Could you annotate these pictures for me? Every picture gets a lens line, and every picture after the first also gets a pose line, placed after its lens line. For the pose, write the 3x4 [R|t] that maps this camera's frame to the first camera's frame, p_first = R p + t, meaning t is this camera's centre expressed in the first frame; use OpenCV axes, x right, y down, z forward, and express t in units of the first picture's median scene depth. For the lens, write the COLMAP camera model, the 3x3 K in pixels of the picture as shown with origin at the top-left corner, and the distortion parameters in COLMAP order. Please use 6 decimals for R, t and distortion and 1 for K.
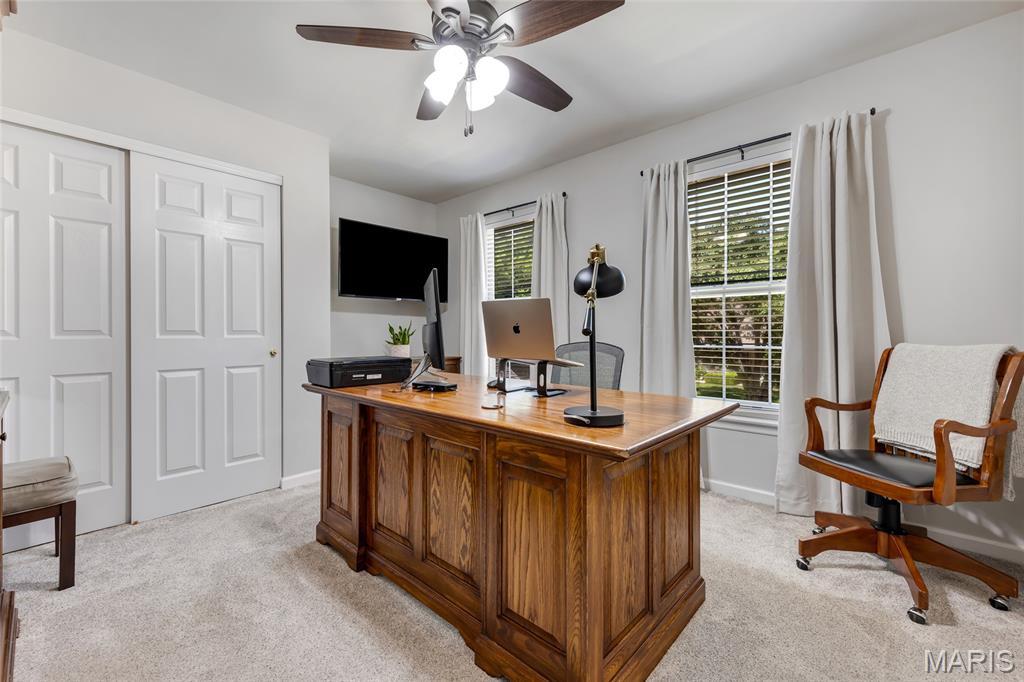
lens RADIAL K [[420.6, 0, 533.9], [0, 420.6, 331.2], [0, 0, 1]] dist [0.002026, -0.000304]
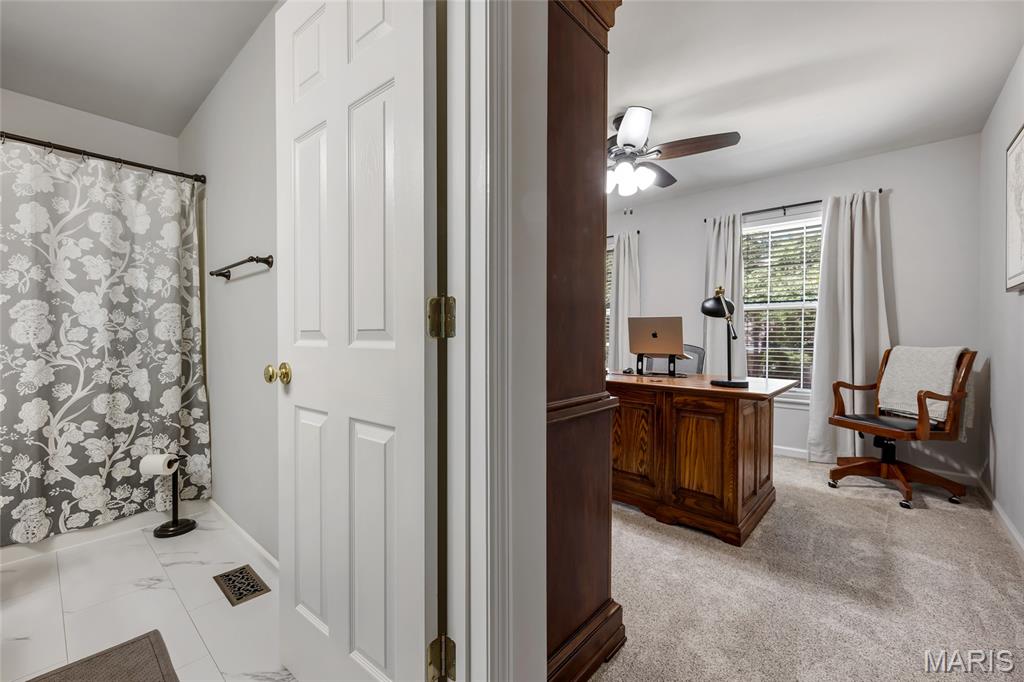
lens RADIAL K [[420.6, 0, 514.5], [0, 420.6, 339.8], [0, 0, 1]] dist [0.002026, -0.000304]
pose [[0.999921, 0.006204, -0.010966, -0.556817], [-0.006070, 0.999908, 0.012149, -0.003477], [0.011041, -0.012081, 0.999866, -0.605369]]
